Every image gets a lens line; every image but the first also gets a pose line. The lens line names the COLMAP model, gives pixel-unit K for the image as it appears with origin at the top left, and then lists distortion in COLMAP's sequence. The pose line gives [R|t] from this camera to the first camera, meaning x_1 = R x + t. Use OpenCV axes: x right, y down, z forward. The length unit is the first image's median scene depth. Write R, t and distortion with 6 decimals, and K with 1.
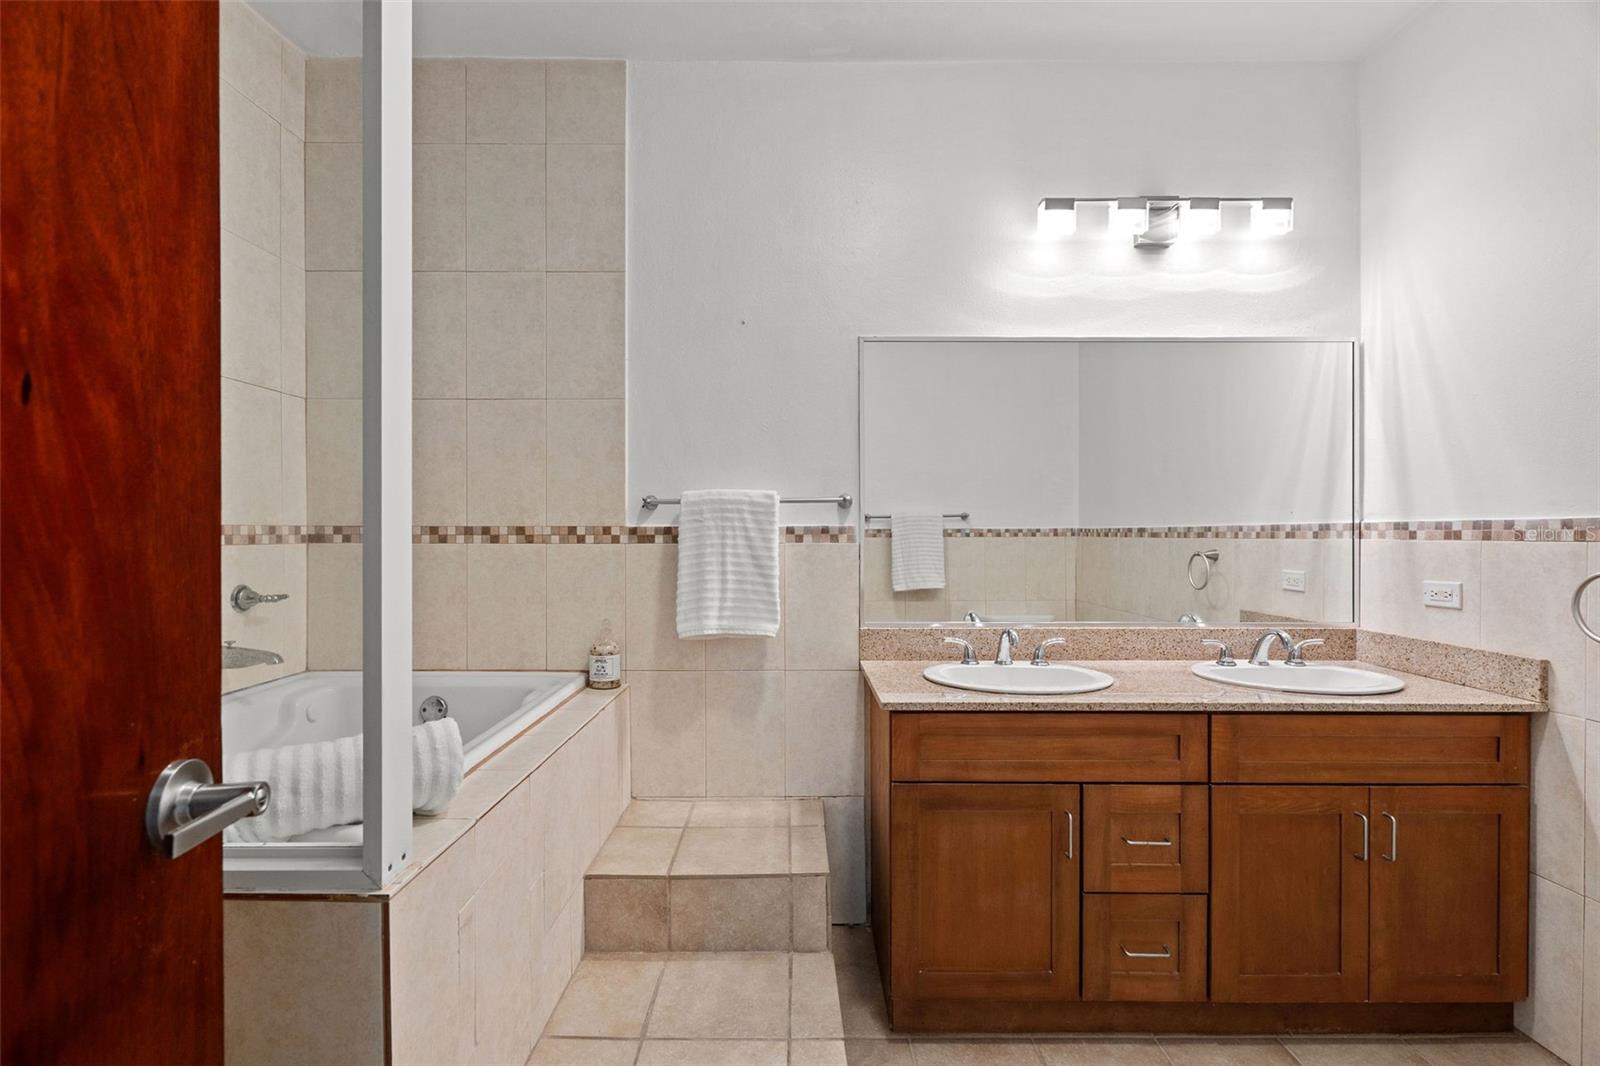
lens RADIAL K [[724.1, 0, 800.0], [0, 724.1, 533.0], [0, 0, 1]] dist [-0.000745, 0.000112]
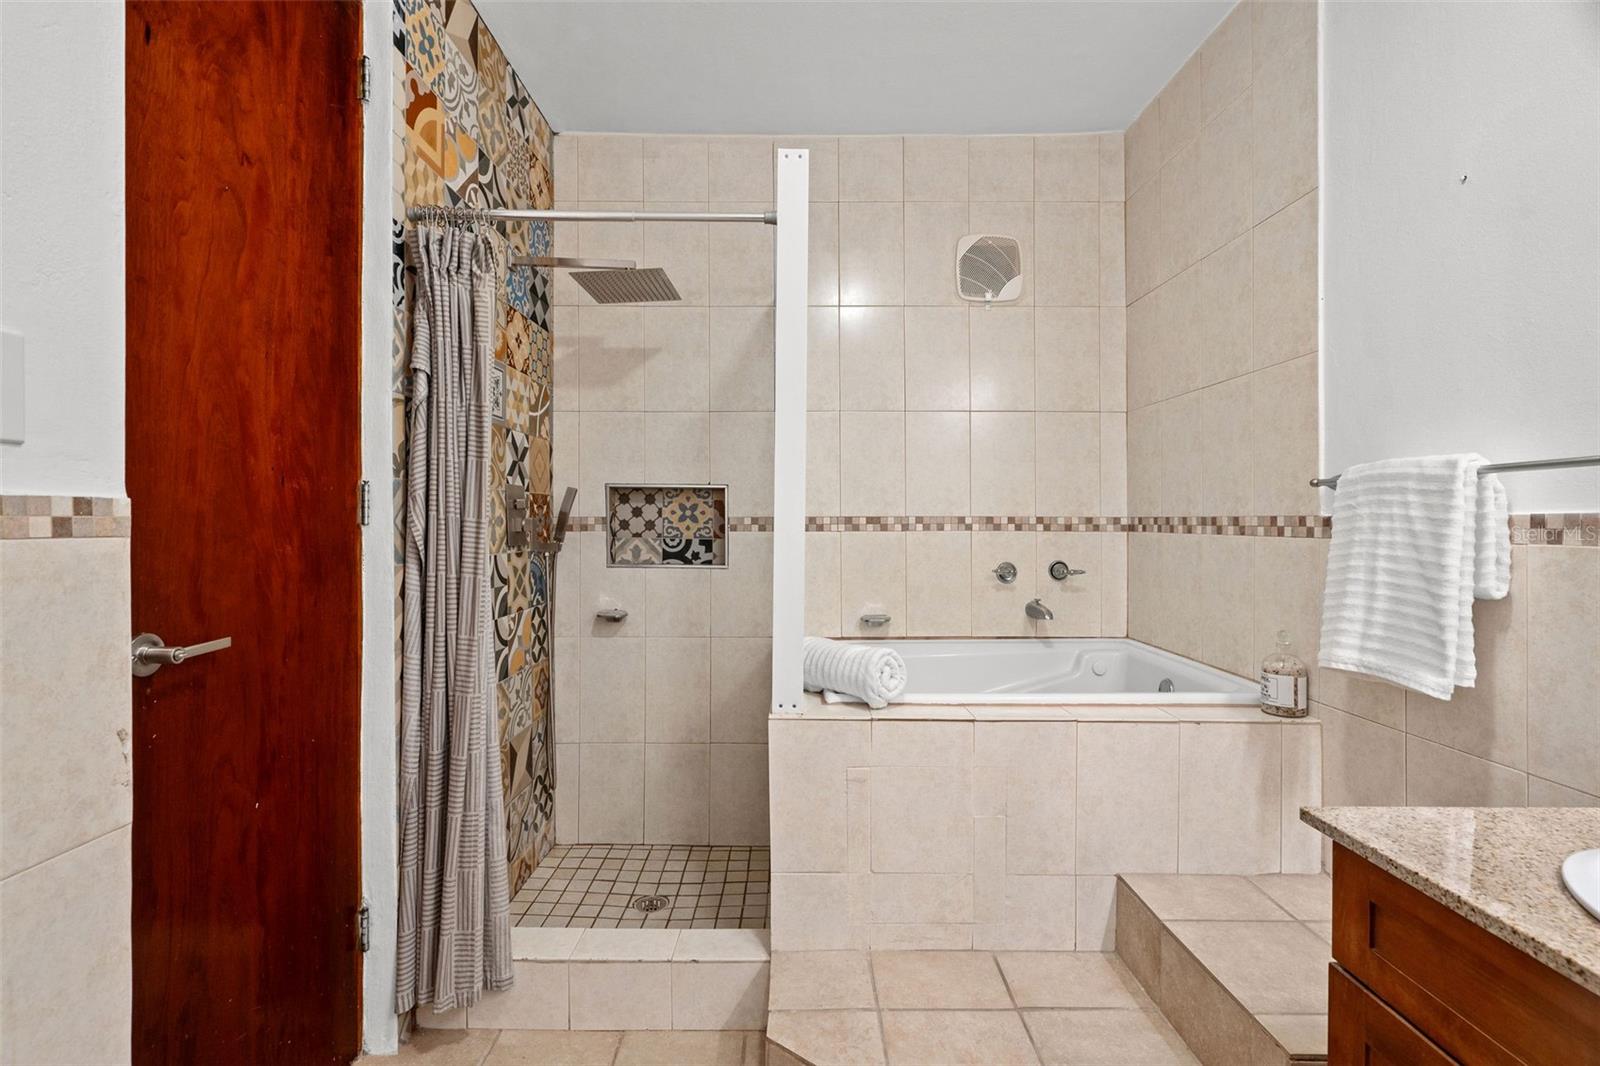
lens RADIAL K [[722.0, 0, 792.0], [0, 722.0, 529.8], [0, 0, 1]] dist [-0.001446, -0.000050]
pose [[0.014961, 0.012267, -0.999813, 0.546781], [-0.008352, 0.999891, 0.012143, 0.001109], [0.999853, 0.008169, 0.015062, 0.447223]]
